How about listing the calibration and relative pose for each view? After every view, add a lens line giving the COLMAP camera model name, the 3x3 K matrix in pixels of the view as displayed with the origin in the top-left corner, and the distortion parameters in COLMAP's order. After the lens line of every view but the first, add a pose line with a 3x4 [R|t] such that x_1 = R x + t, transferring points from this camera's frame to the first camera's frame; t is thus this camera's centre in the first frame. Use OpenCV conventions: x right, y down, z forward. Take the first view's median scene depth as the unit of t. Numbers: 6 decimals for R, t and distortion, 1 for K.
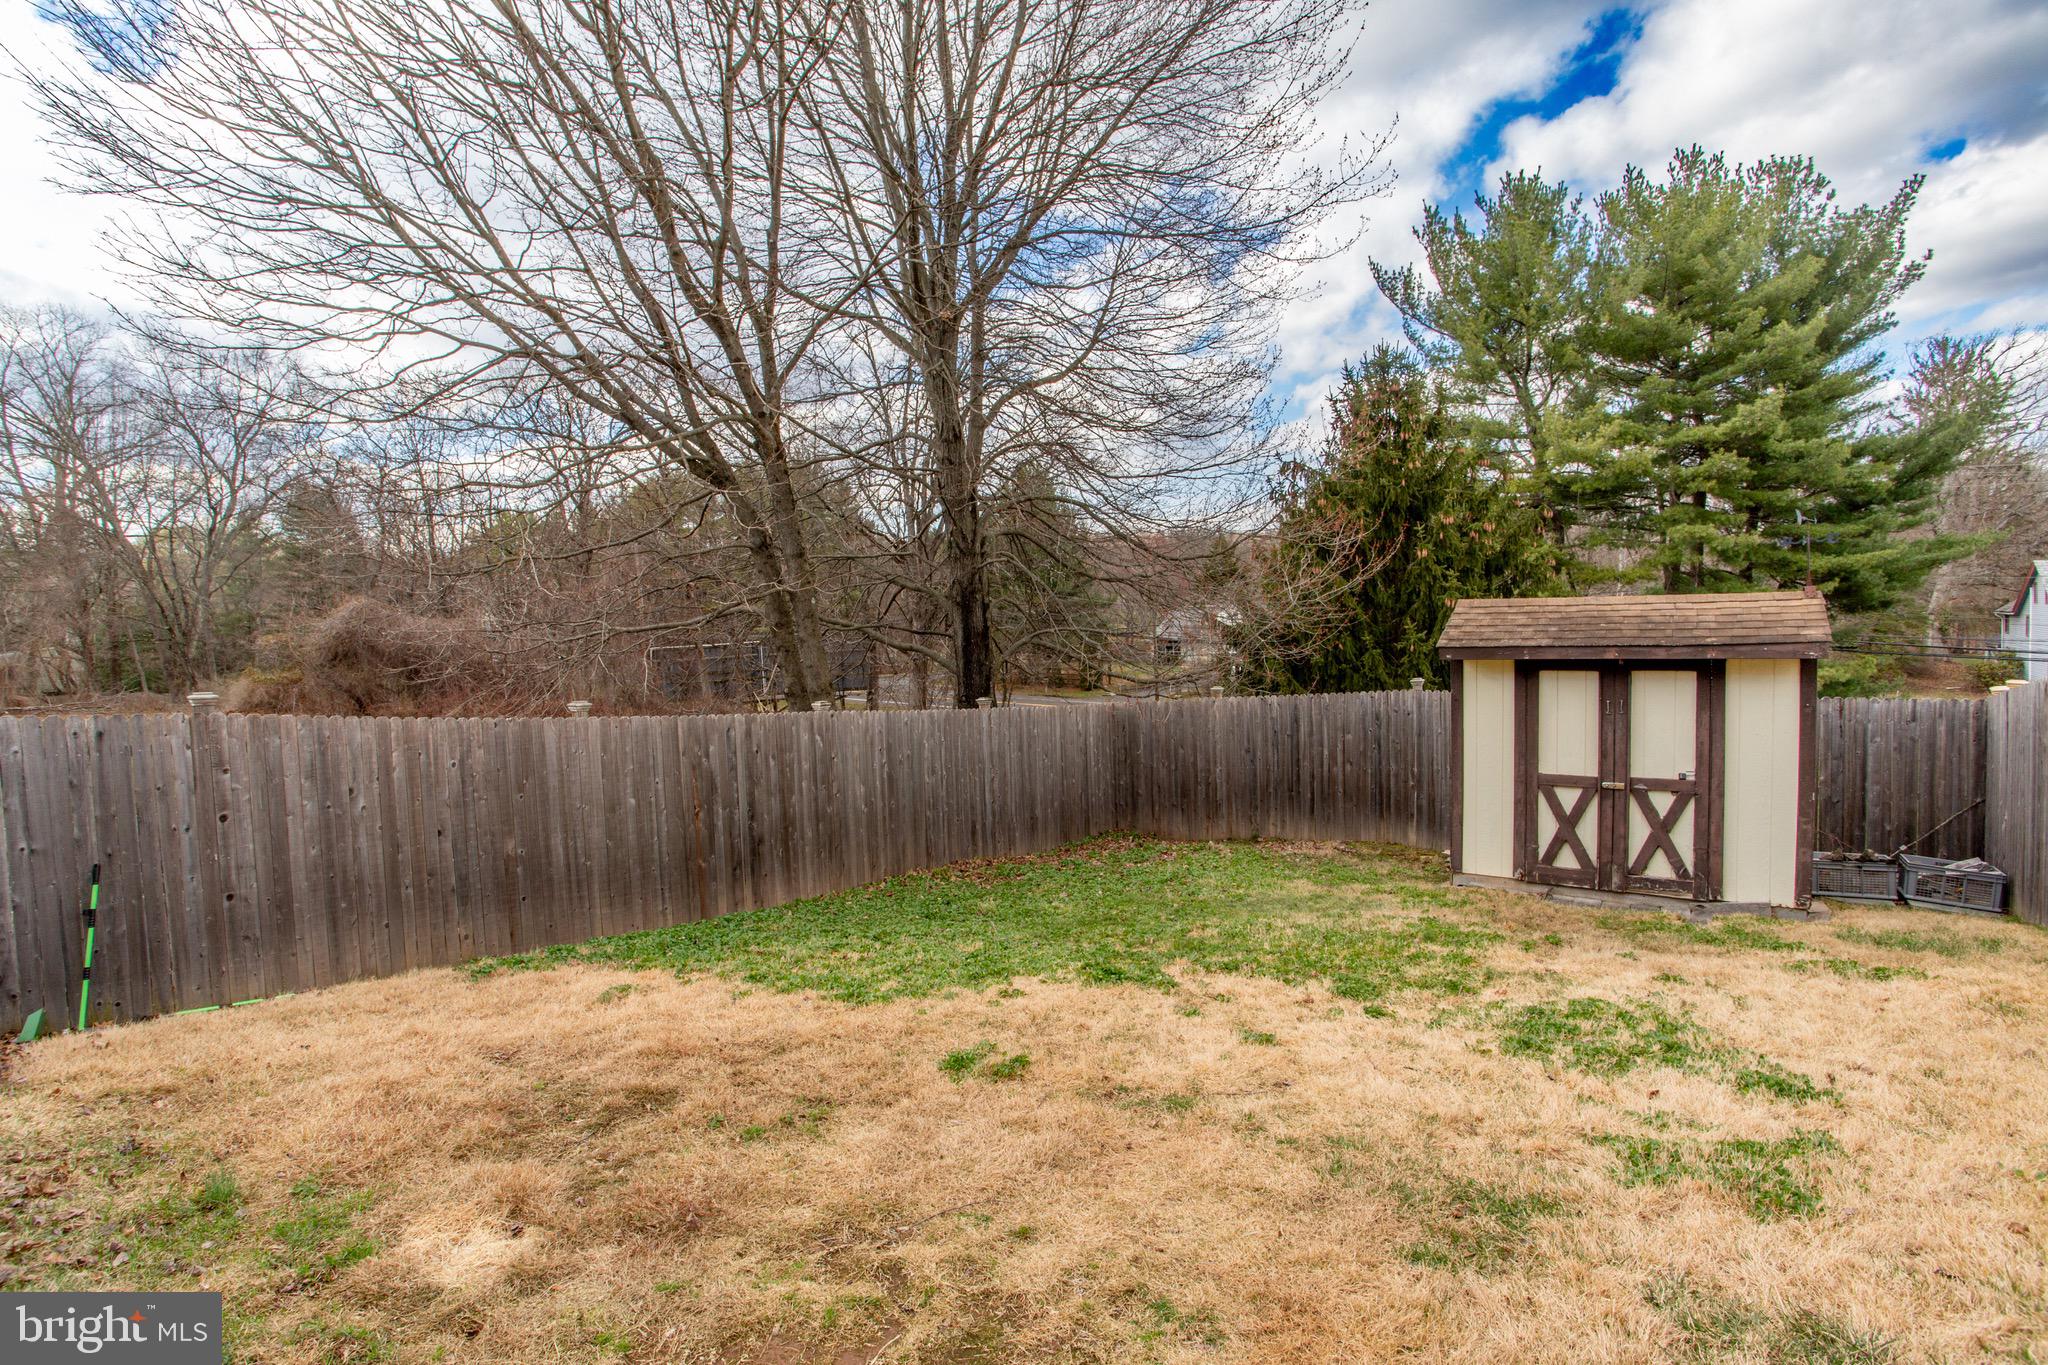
lens RADIAL K [[987.0, 0, 1017.3], [0, 987.0, 675.0], [0, 0, 1]] dist [-0.085002, 0.038483]
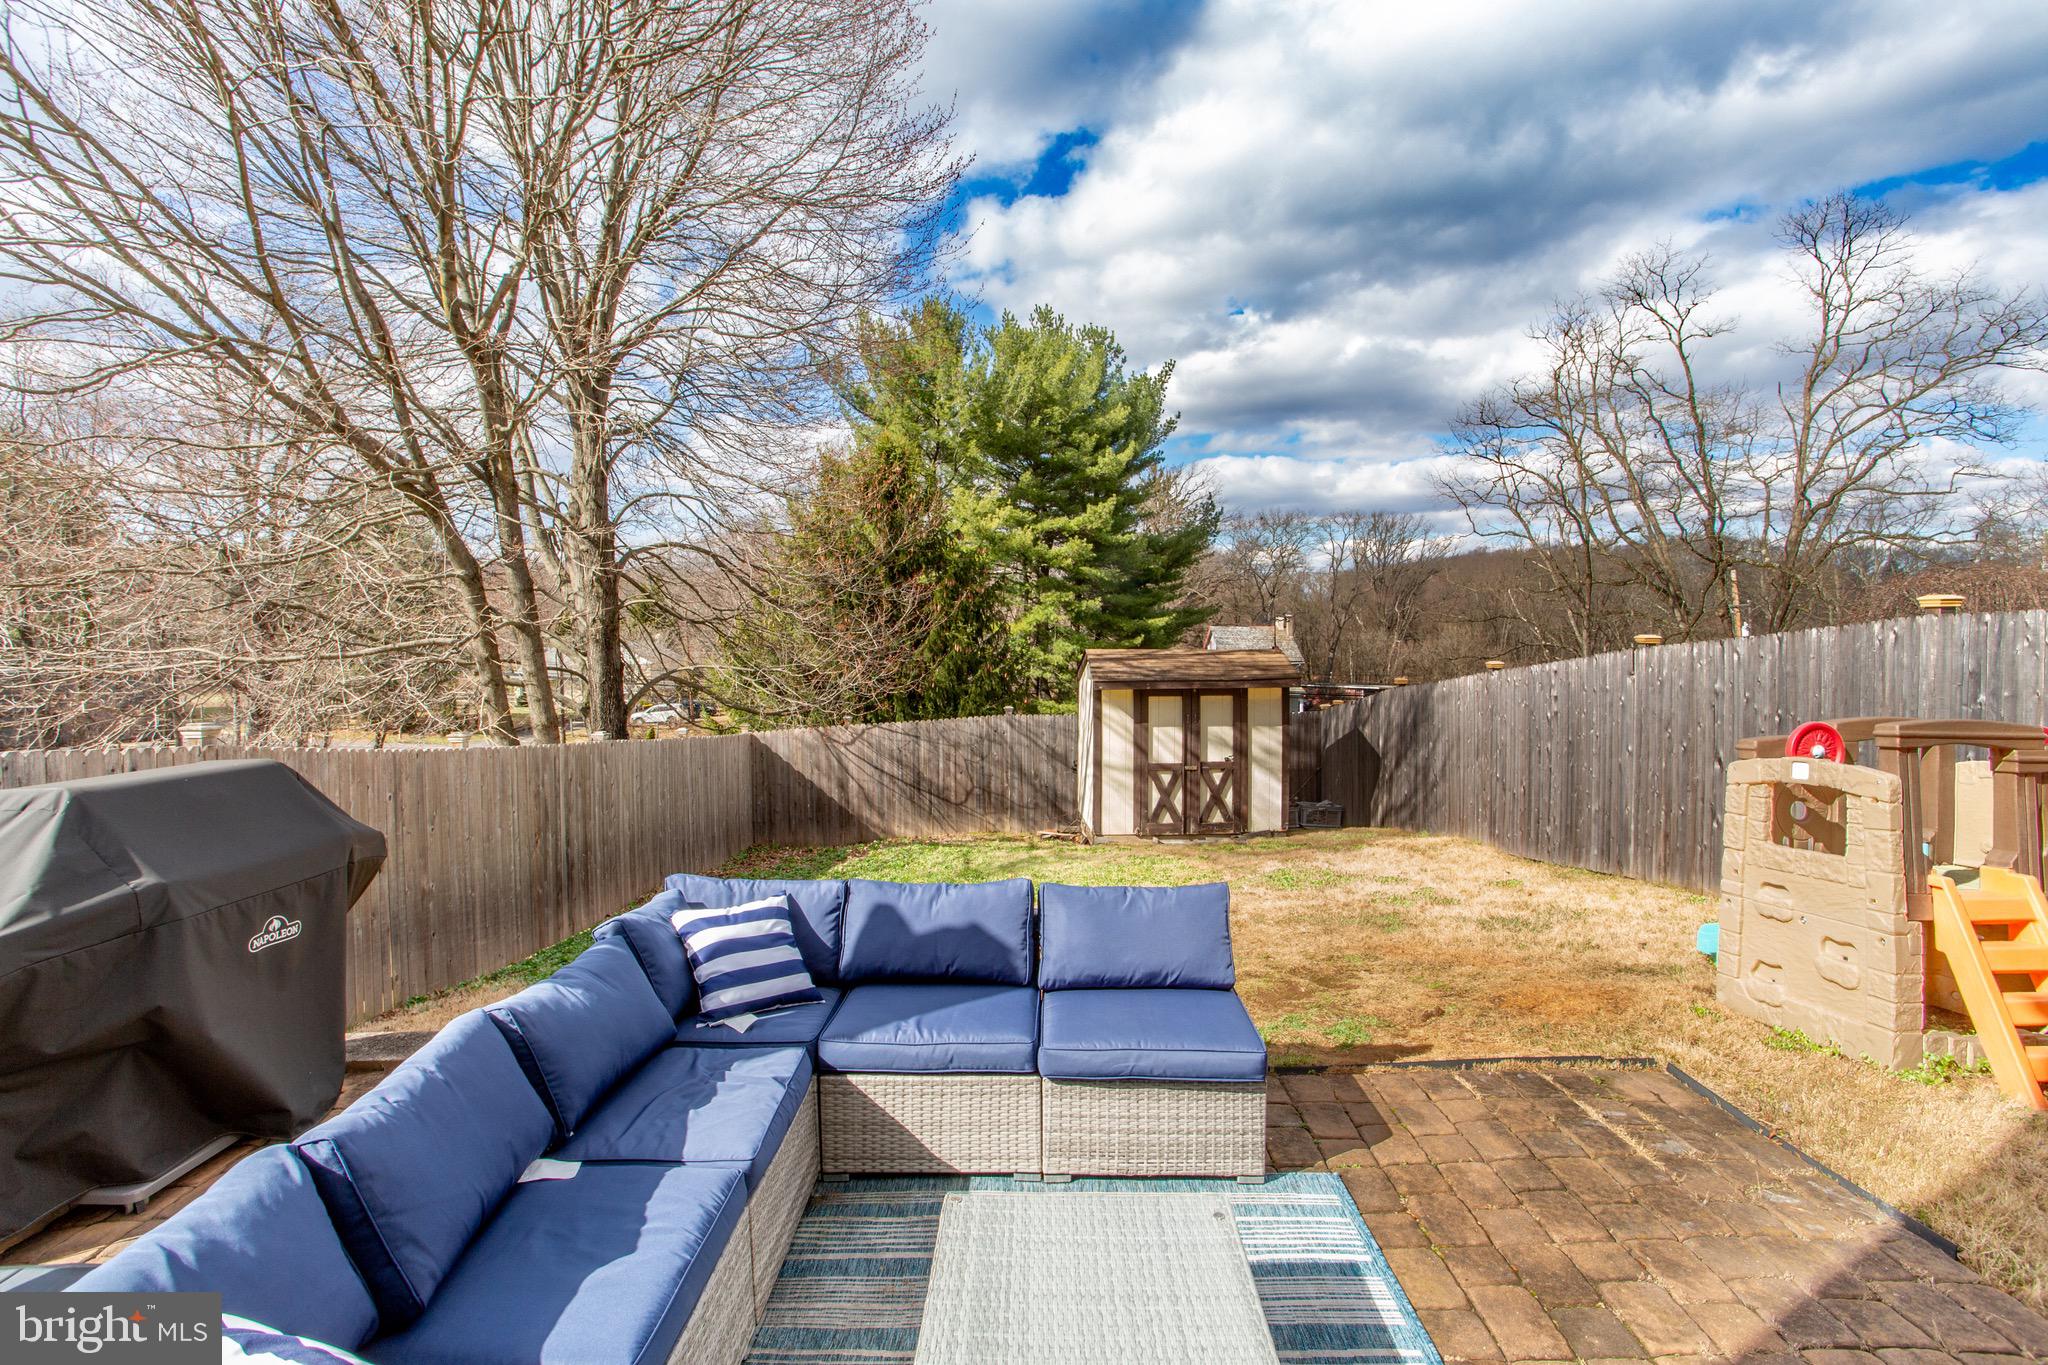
lens RADIAL K [[987.0, 0, 1017.3], [0, 987.0, 675.0], [0, 0, 1]] dist [-0.085002, 0.038483]
pose [[0.793376, 0.008171, 0.608677, -0.240289], [0.017501, 0.999190, -0.036226, 0.005975], [-0.608480, 0.039393, 0.792591, -0.051503]]
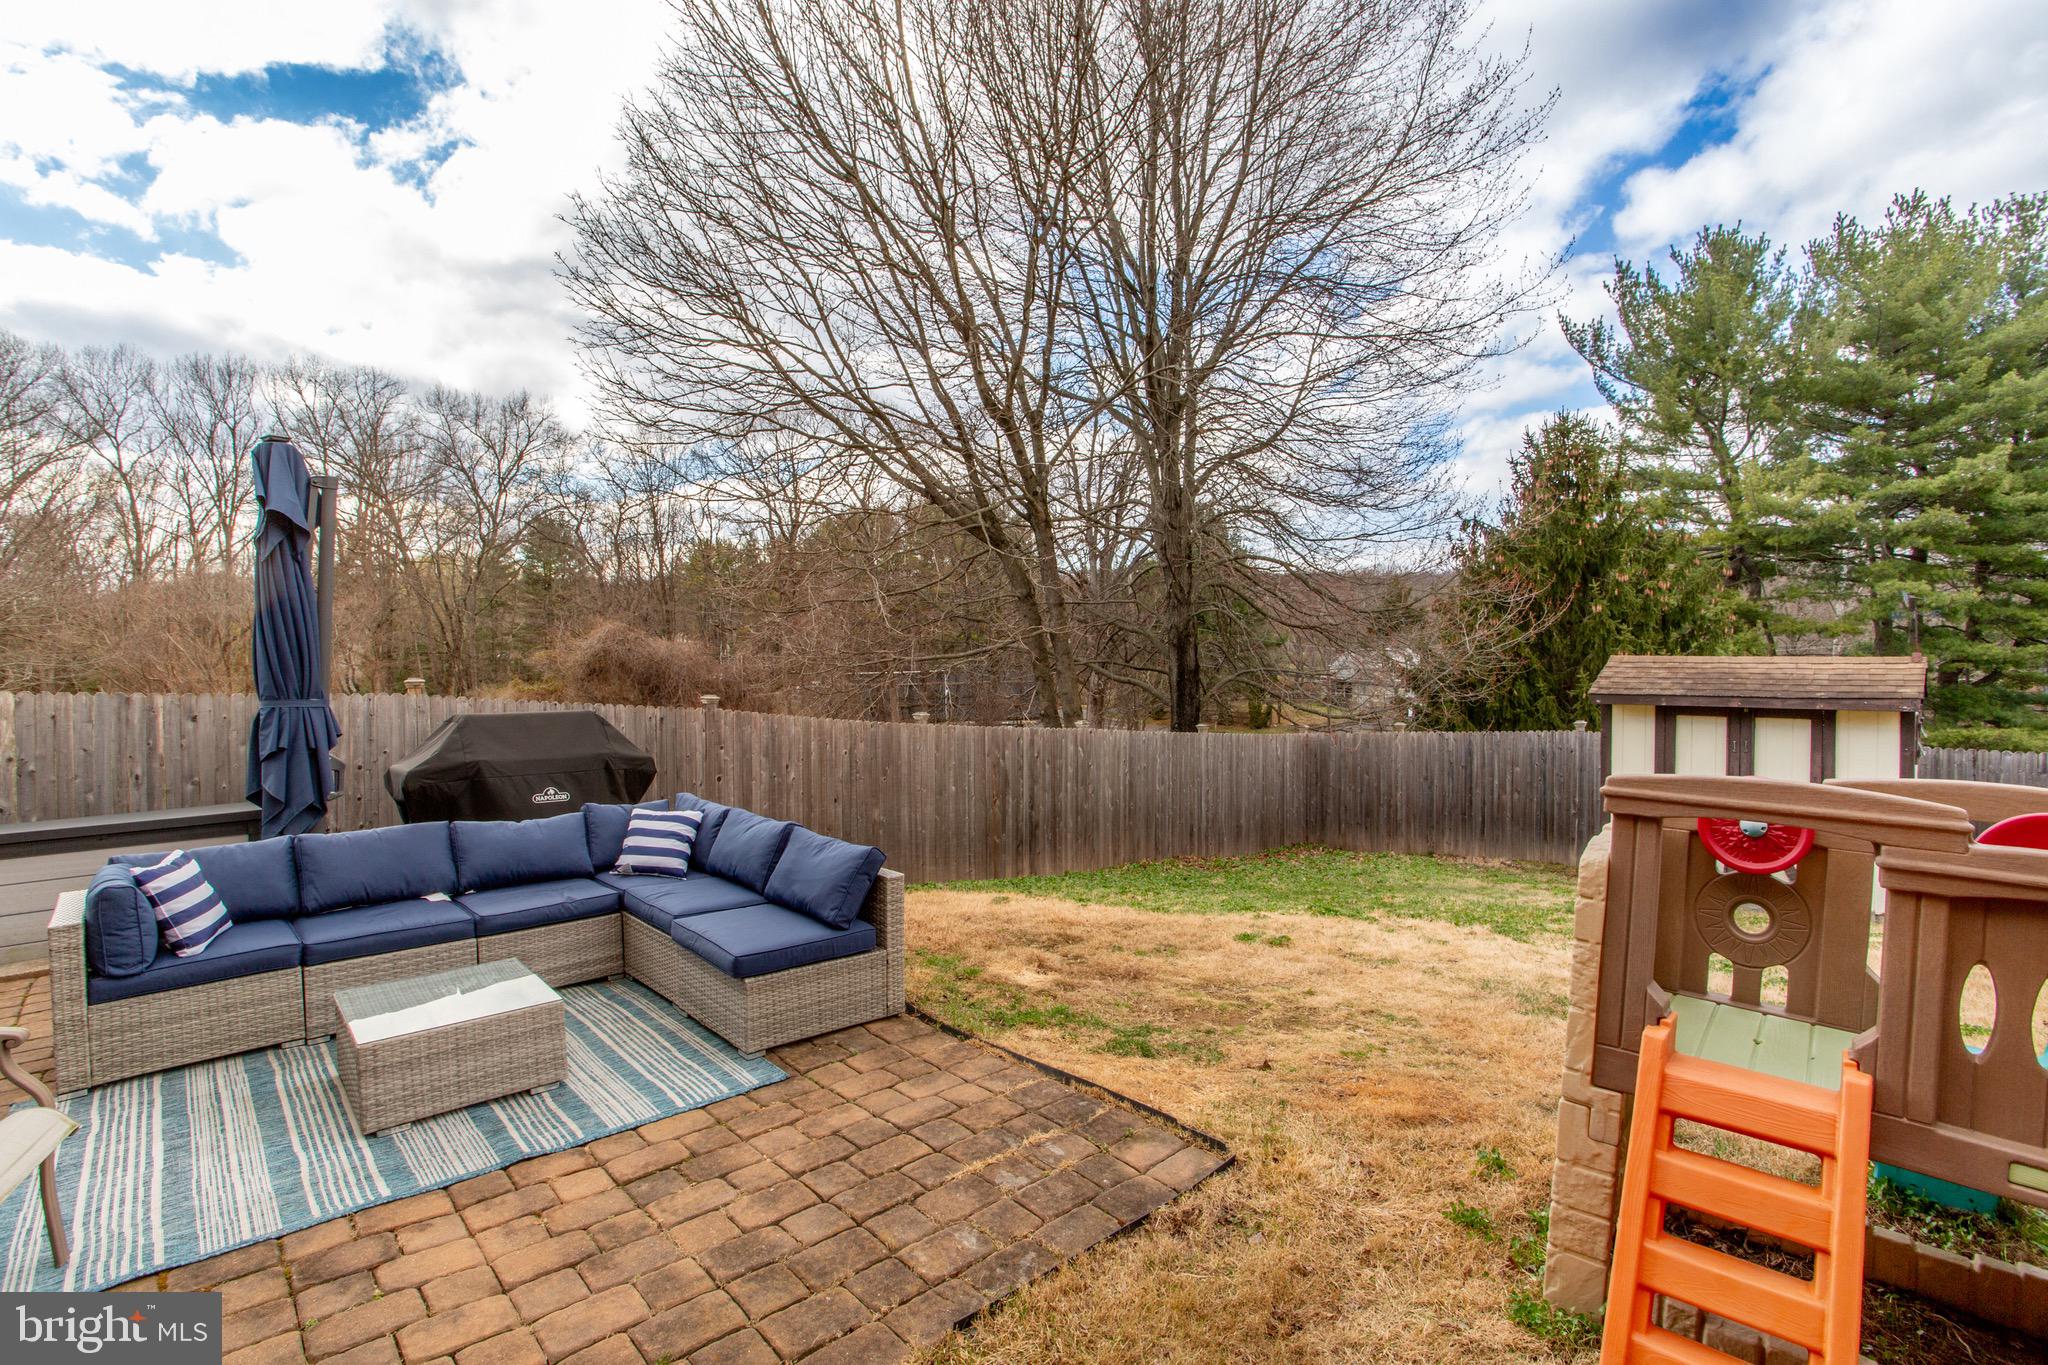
lens RADIAL K [[982.4, 0, 1018.3], [0, 982.4, 672.1], [0, 0, 1]] dist [-0.062864, 0.024305]
pose [[0.986287, 0.030121, -0.162269, -0.038330], [-0.036163, 0.998753, -0.034410, 0.005301], [0.161030, 0.039806, 0.986146, -0.142628]]
